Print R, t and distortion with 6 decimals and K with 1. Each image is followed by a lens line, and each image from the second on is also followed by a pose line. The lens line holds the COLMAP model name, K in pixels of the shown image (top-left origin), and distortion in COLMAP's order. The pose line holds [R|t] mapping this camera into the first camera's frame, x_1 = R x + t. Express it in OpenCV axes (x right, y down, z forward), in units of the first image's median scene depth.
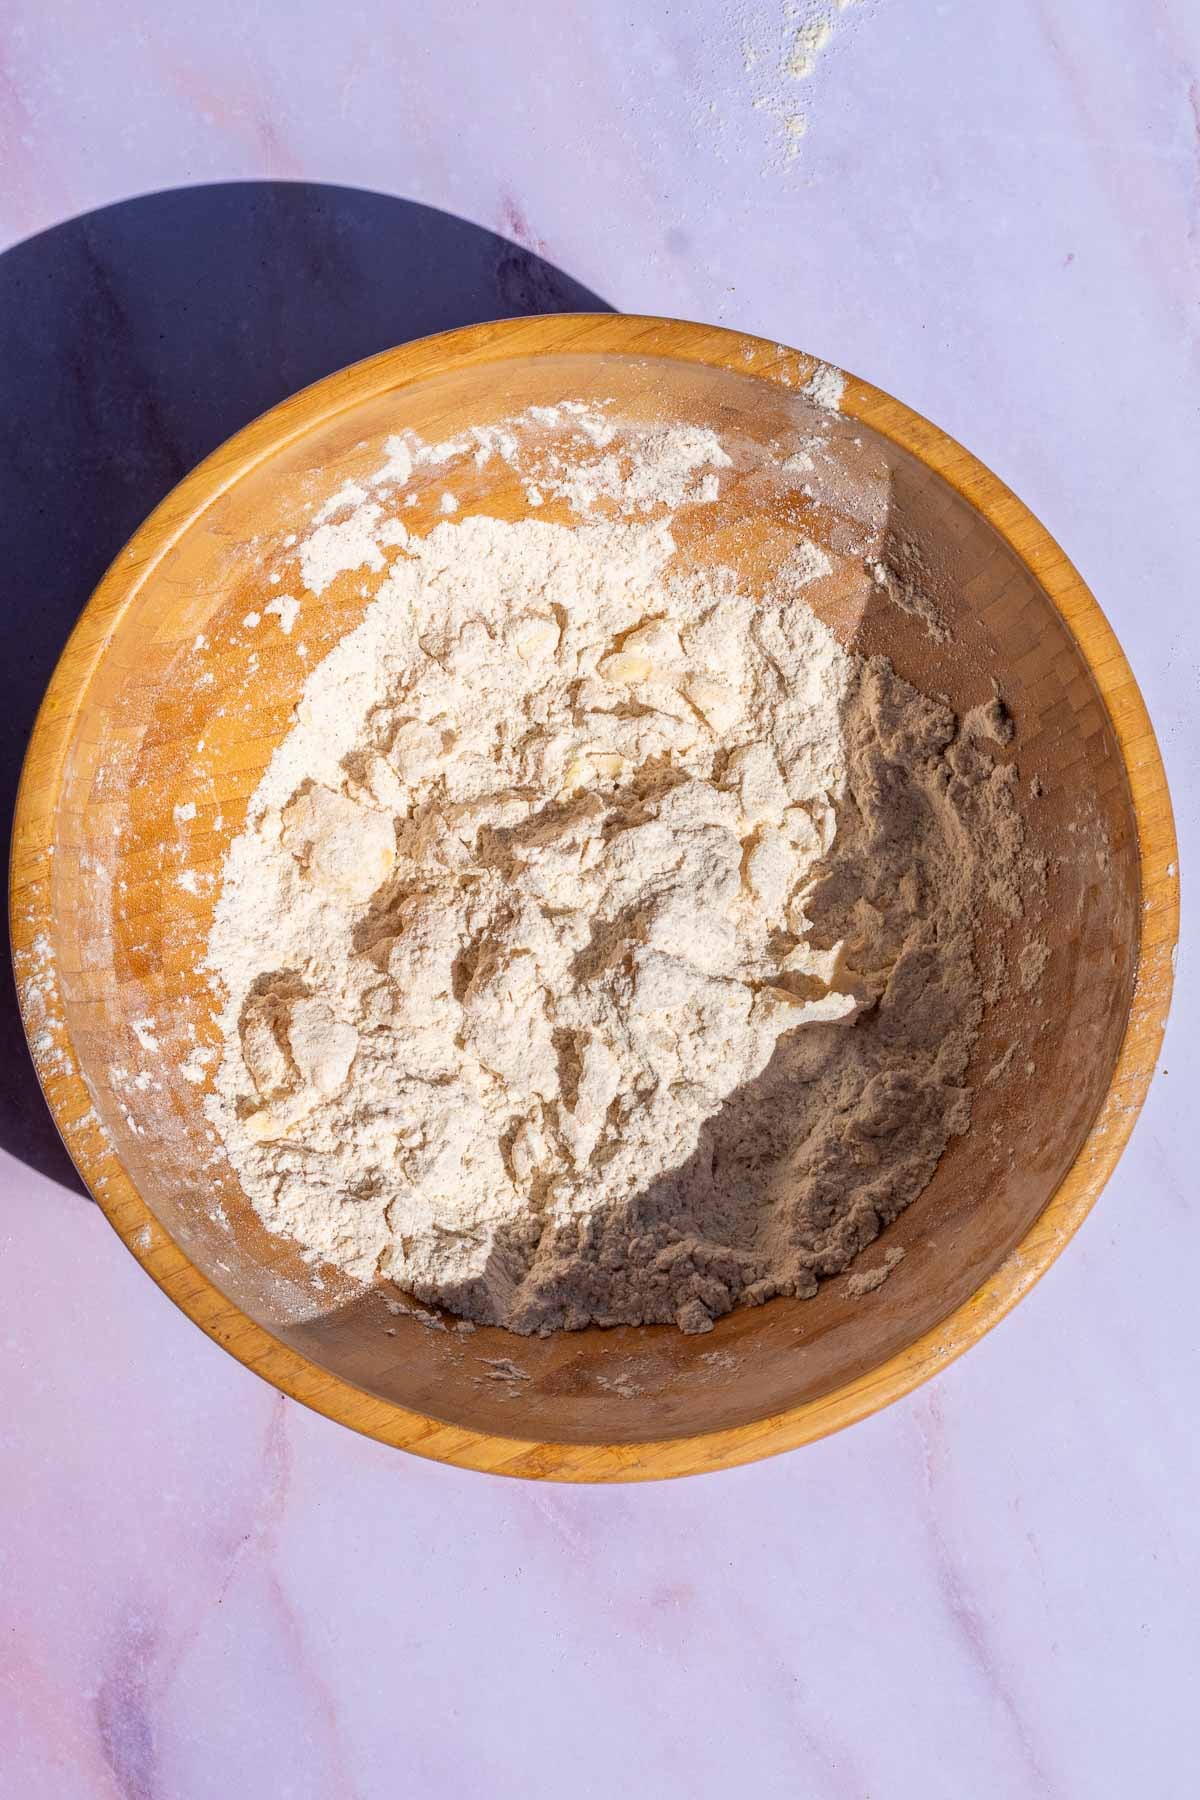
lens RADIAL K [[4648.9, 0, 600.0], [0, 4648.9, 900.0], [0, 0, 1]] dist [-0.022054, -0.021154]
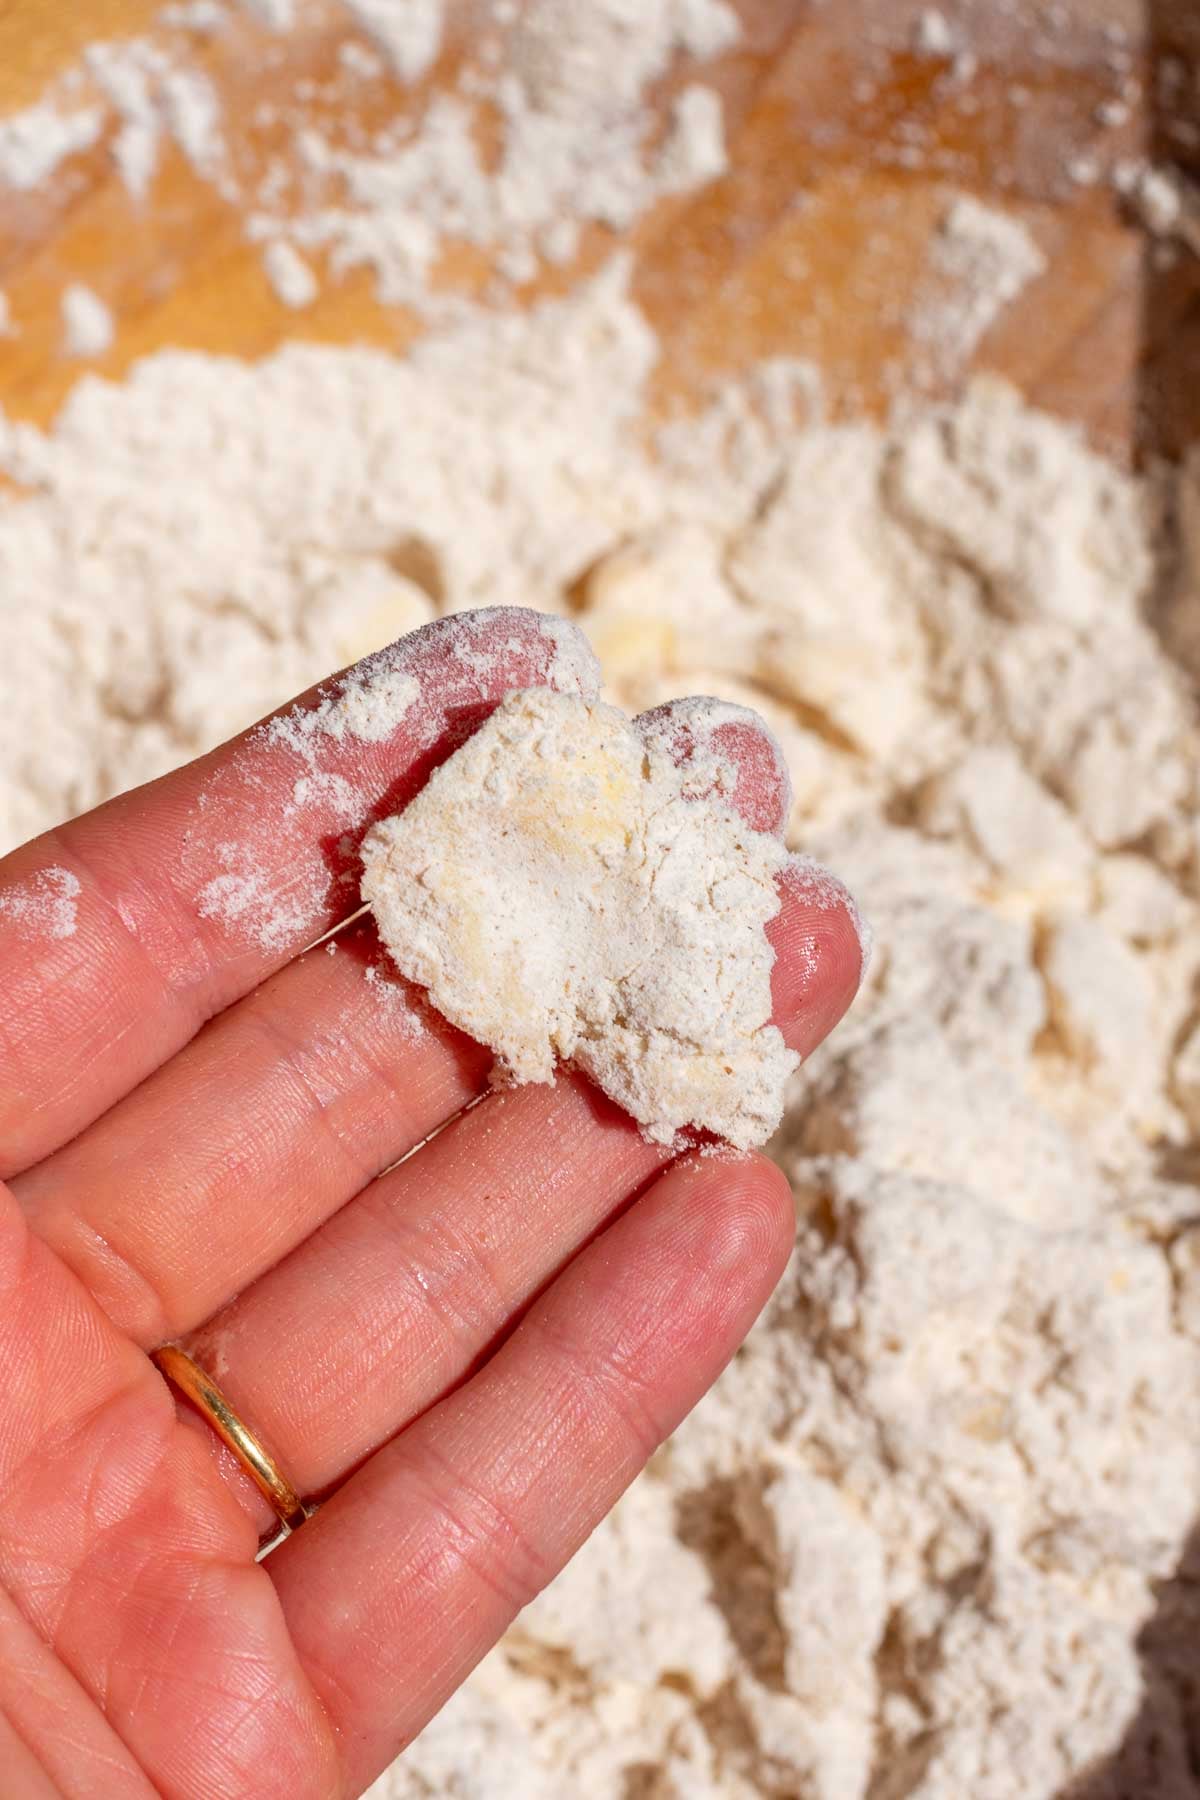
lens RADIAL K [[4648.9, 0, 600.0], [0, 4648.9, 900.0], [0, 0, 1]] dist [-0.022054, -0.021154]
pose [[0.967087, -0.237360, 0.091667, -0.038404], [0.254399, 0.895123, -0.366108, 0.119747], [0.004846, 0.377378, 0.926047, 0.643960]]
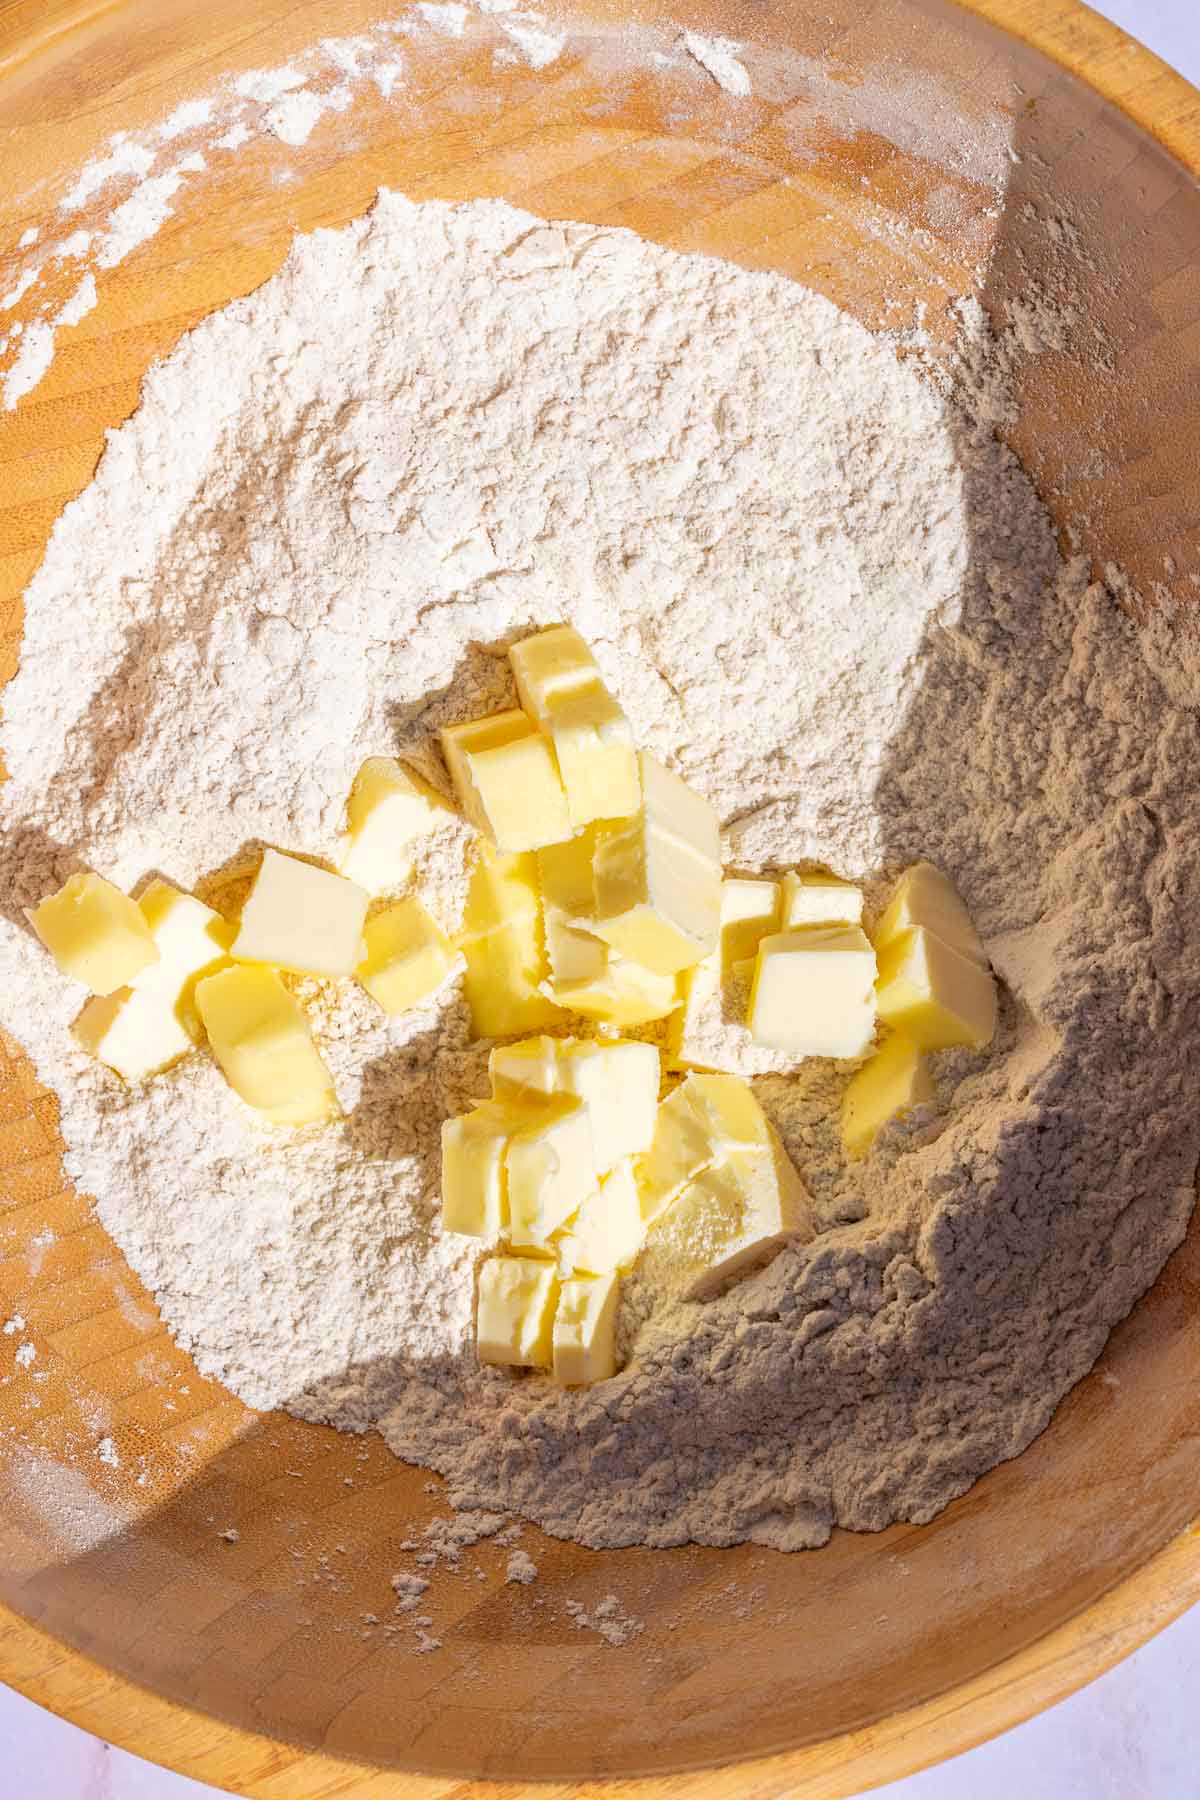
lens RADIAL K [[4648.9, 0, 600.0], [0, 4648.9, 900.0], [0, 0, 1]] dist [-0.022054, -0.021154]
pose [[0.999706, -0.020915, -0.012297, 0.012823], [0.021918, 0.995878, 0.088013, -0.042450], [0.010405, -0.088257, 0.996043, 0.387445]]
